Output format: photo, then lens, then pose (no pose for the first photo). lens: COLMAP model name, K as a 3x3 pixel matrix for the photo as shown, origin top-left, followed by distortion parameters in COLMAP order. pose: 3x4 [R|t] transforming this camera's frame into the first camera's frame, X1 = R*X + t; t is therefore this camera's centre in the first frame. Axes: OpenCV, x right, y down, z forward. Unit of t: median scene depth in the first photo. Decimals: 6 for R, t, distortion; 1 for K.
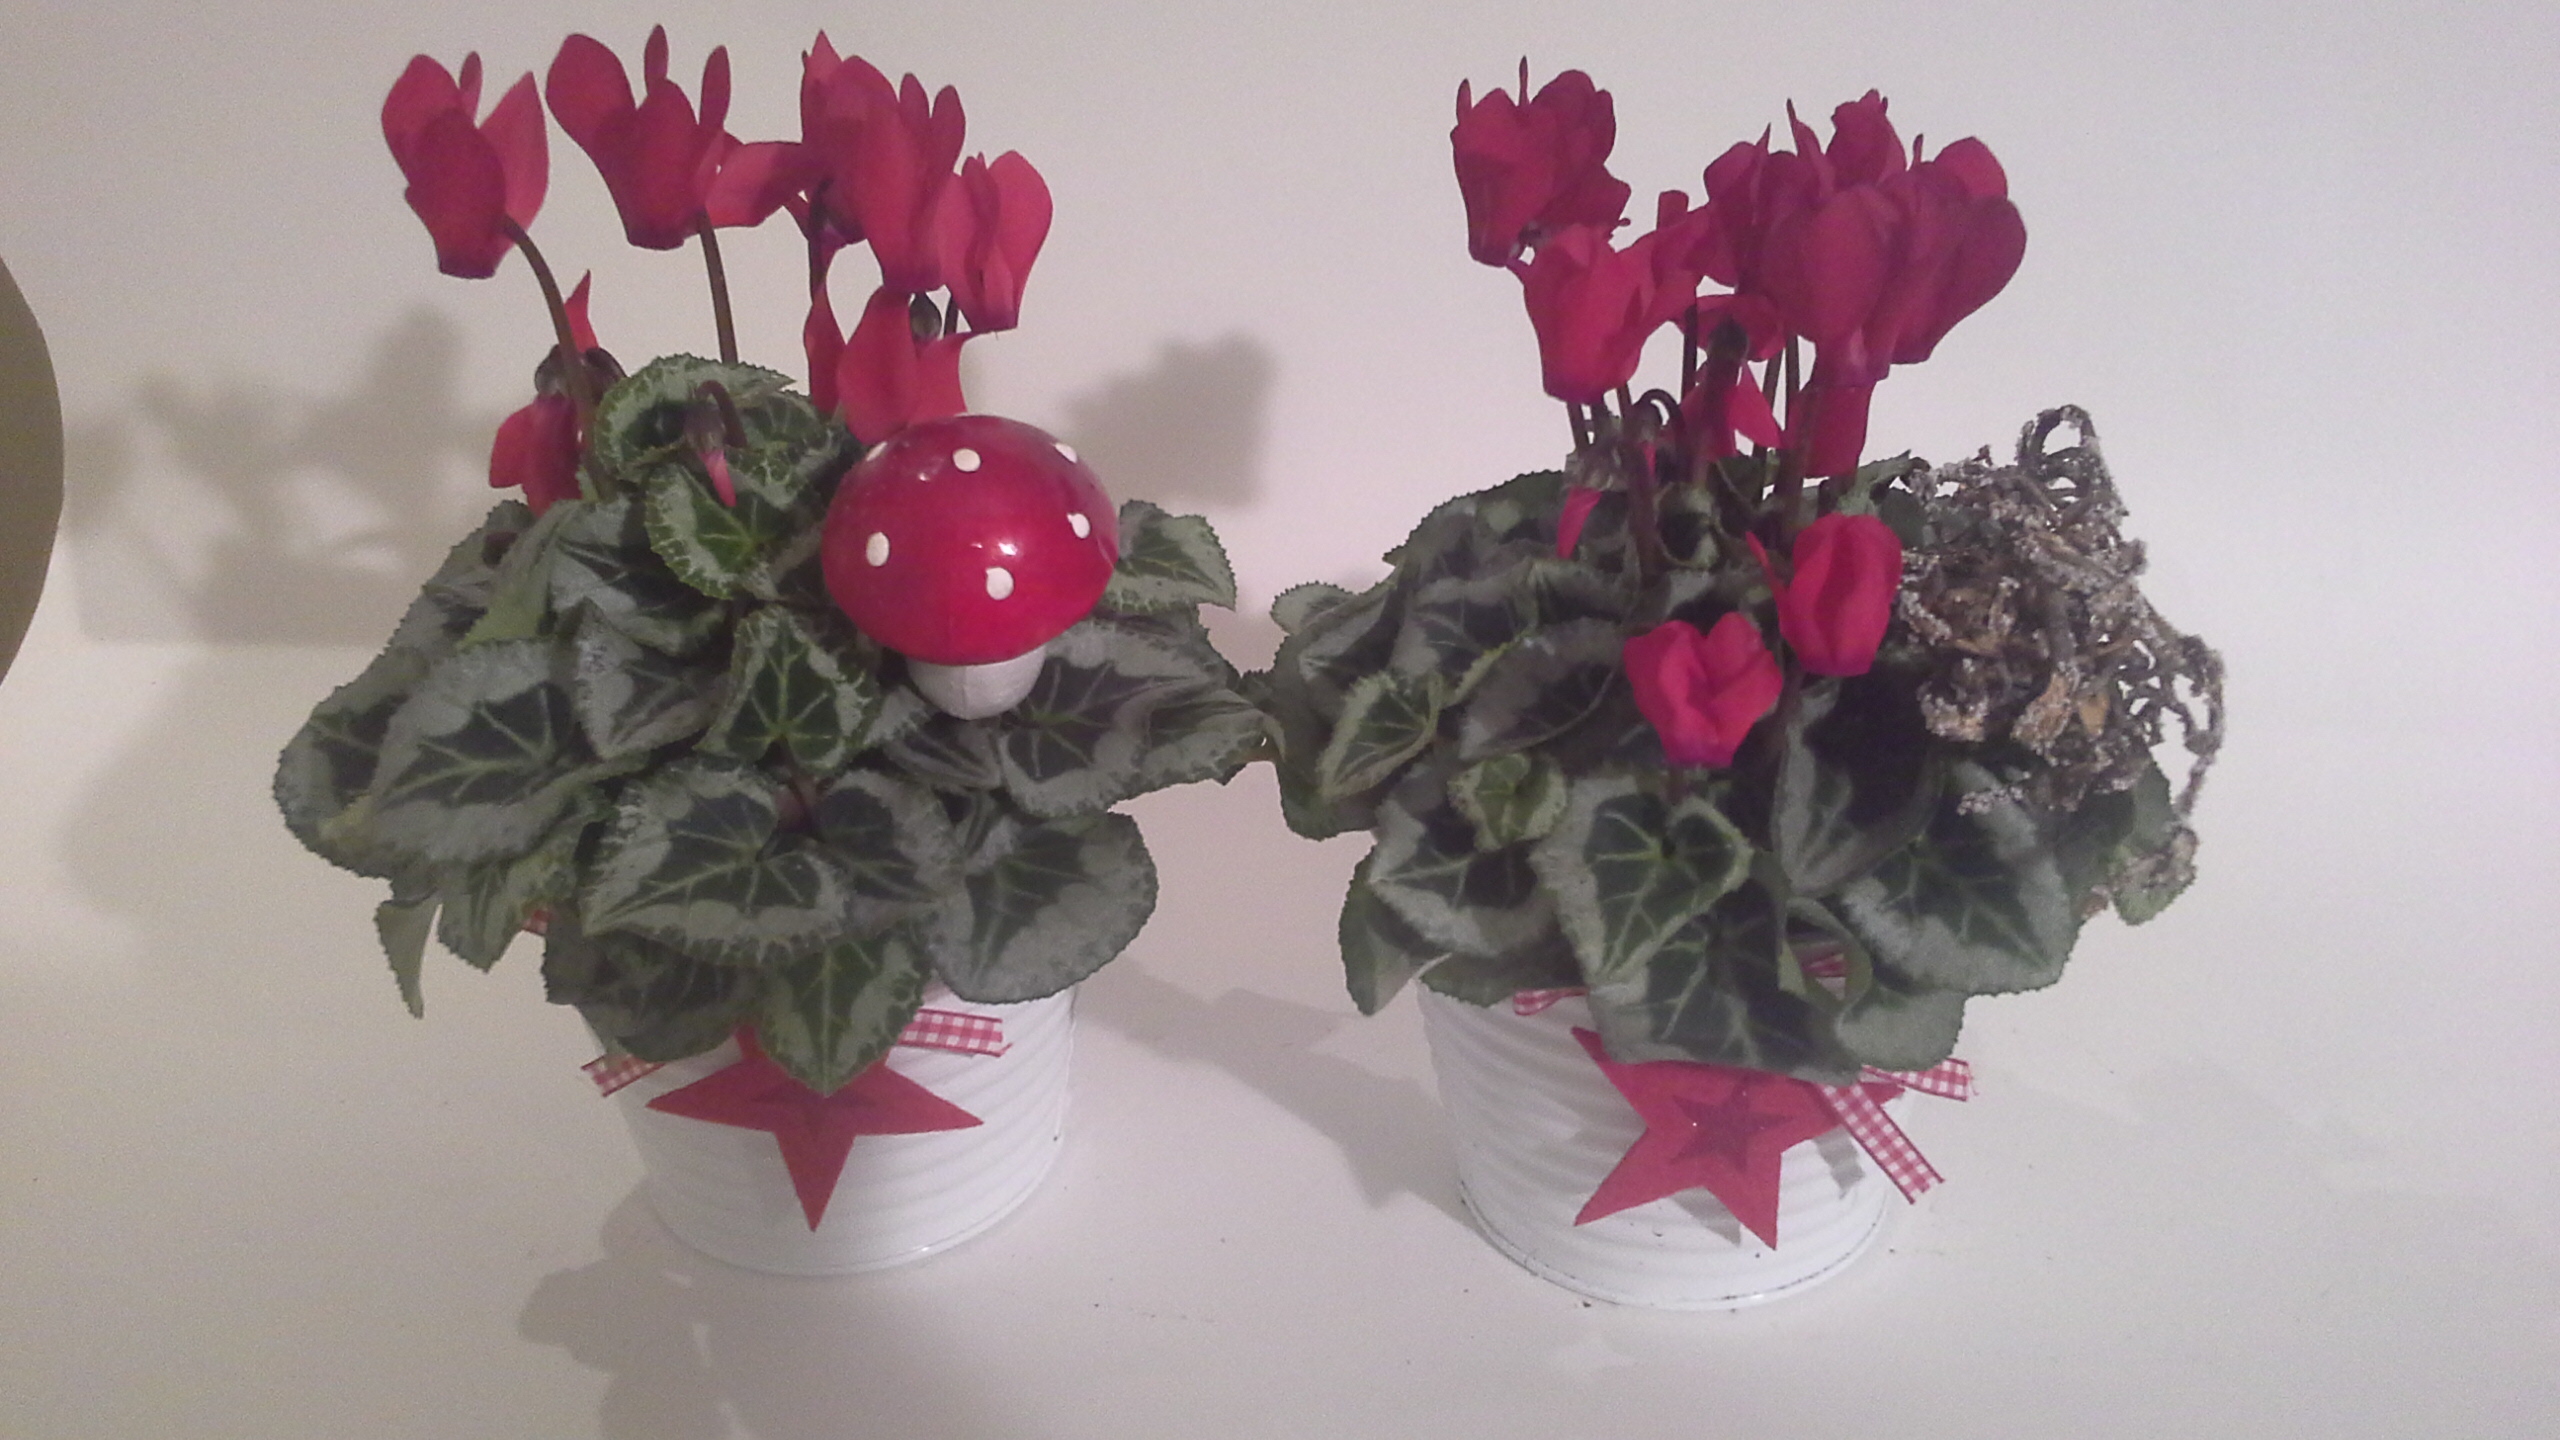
lens RADIAL K [[2394.7, 0, 1280.0], [0, 2394.7, 720.0], [0, 0, 1]] dist [0.125317, -0.246167]
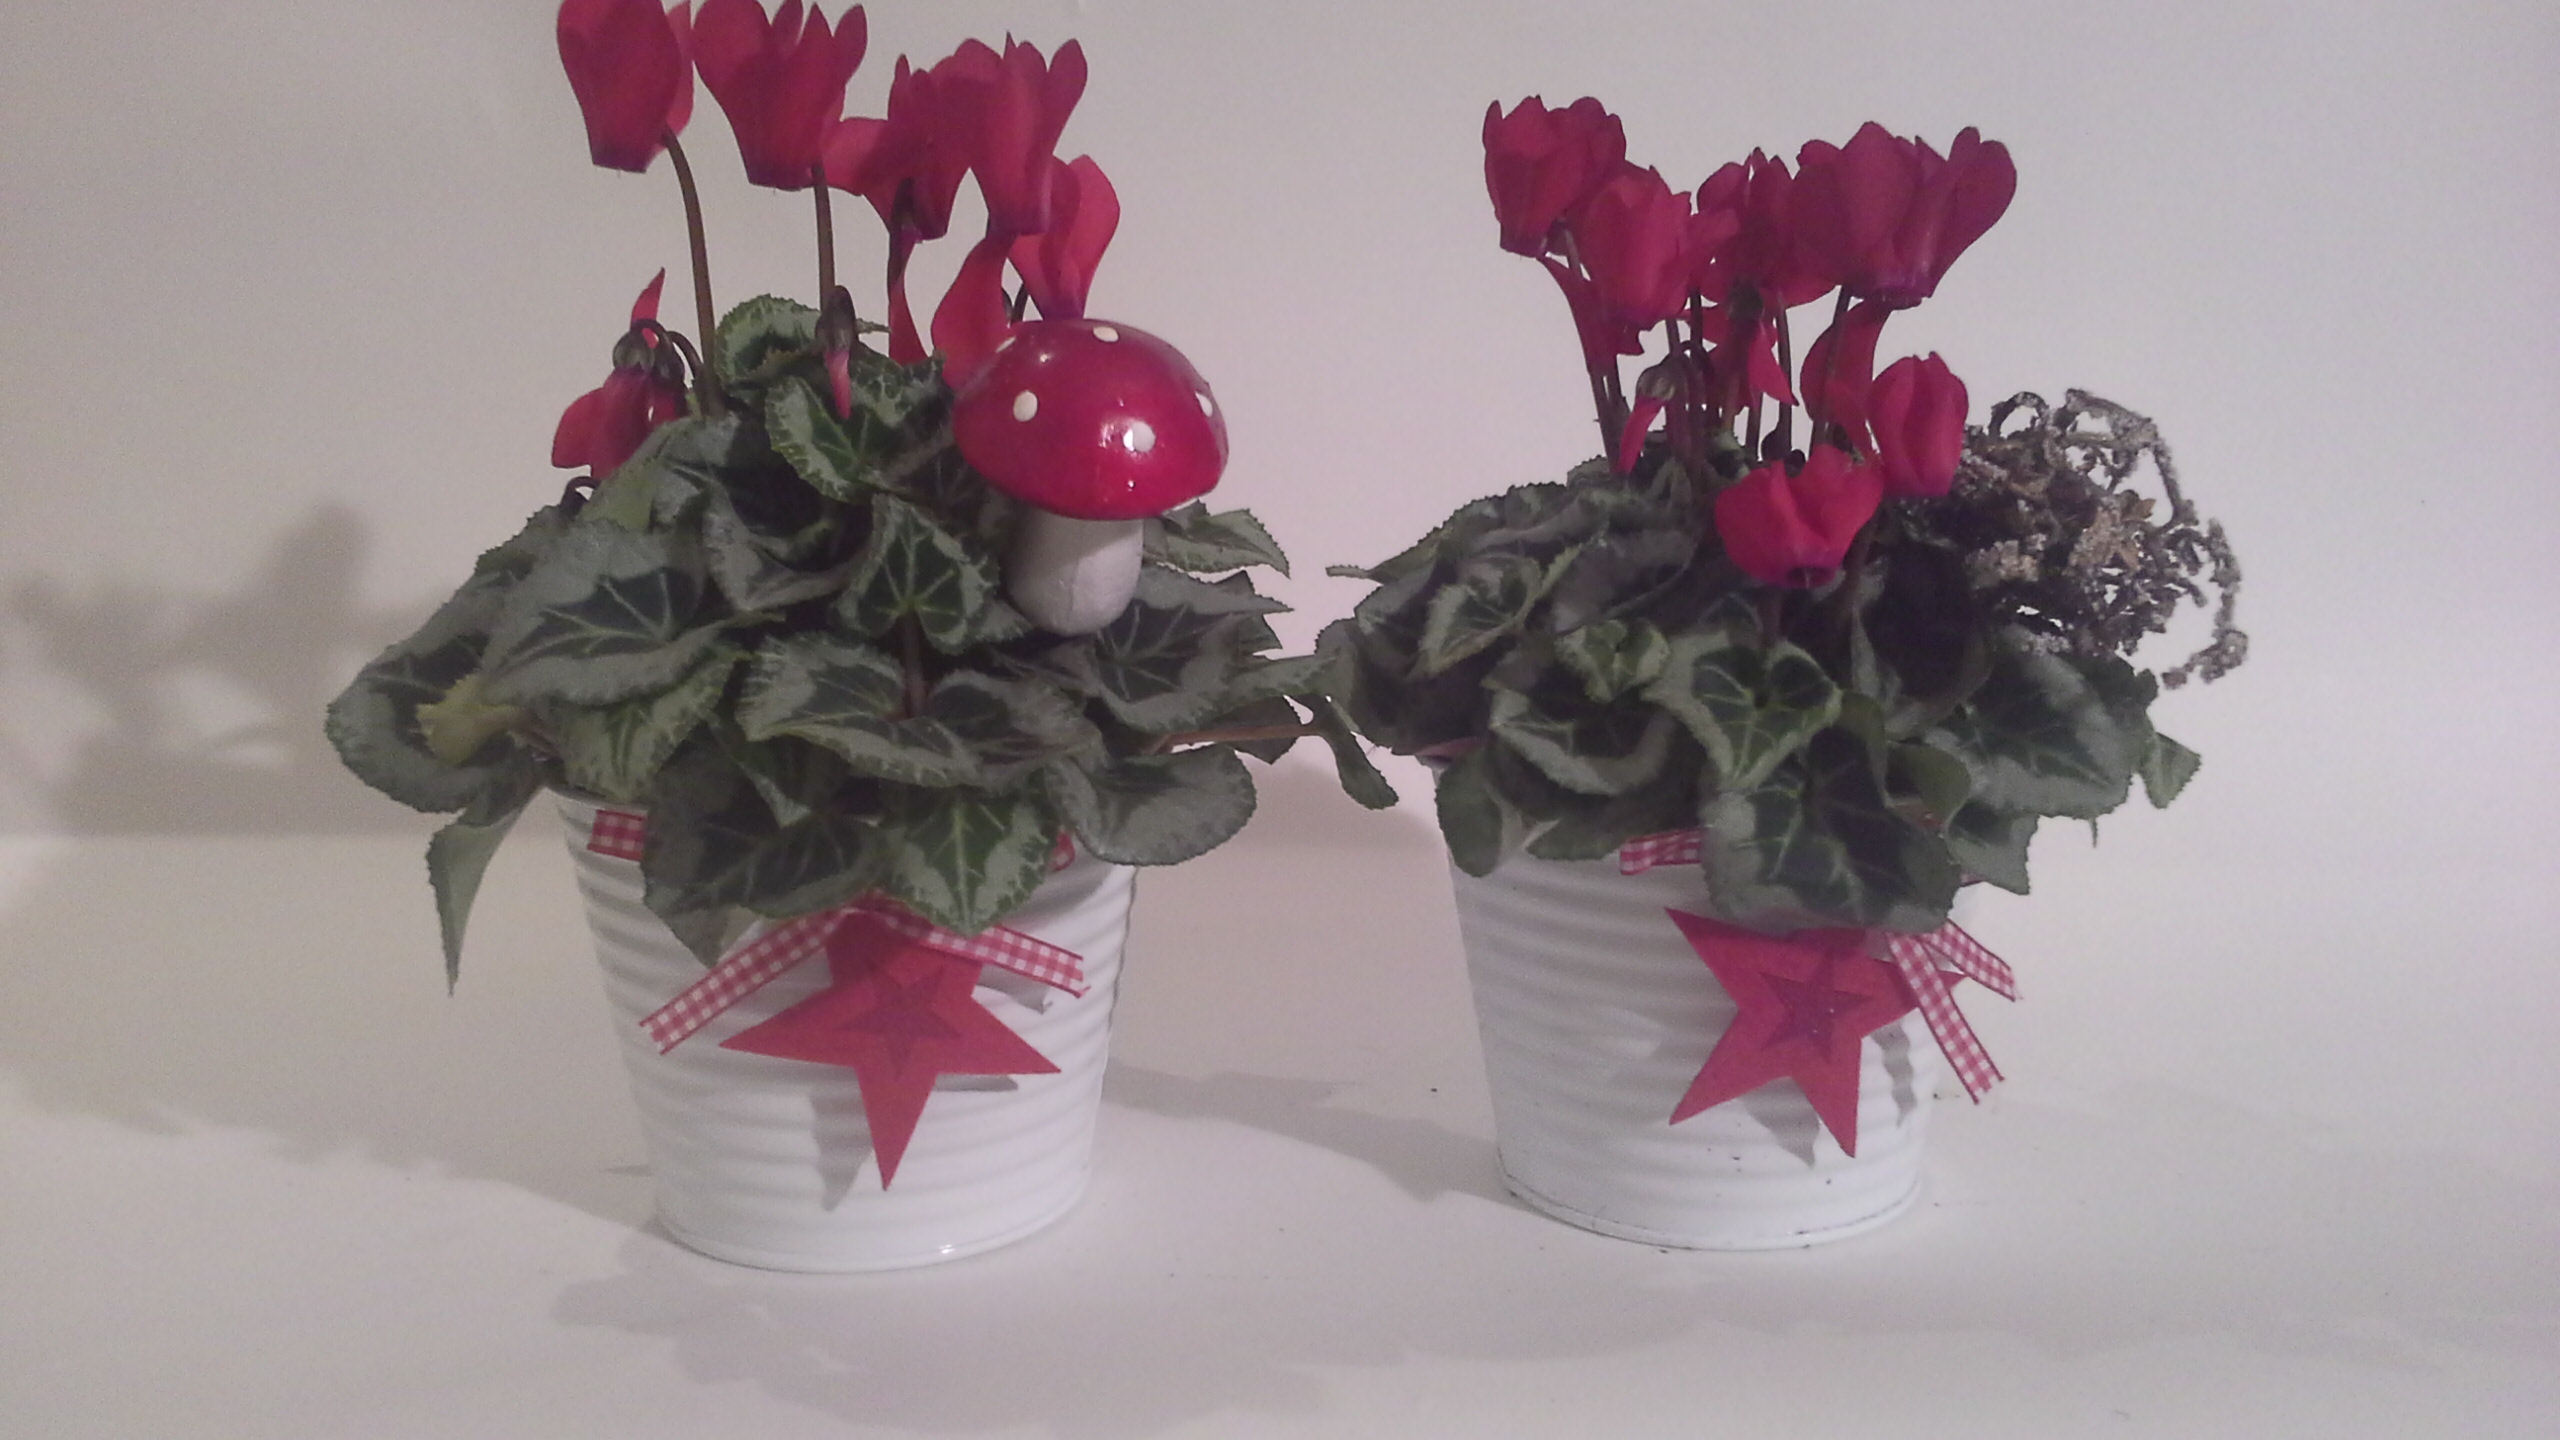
lens RADIAL K [[2394.7, 0, 1280.0], [0, 2394.7, 720.0], [0, 0, 1]] dist [0.125317, -0.246167]
pose [[0.985929, 0.001187, 0.167160, -0.220424], [0.044961, 0.961244, -0.272010, 0.332438], [-0.161004, 0.275698, 0.947665, 0.023913]]
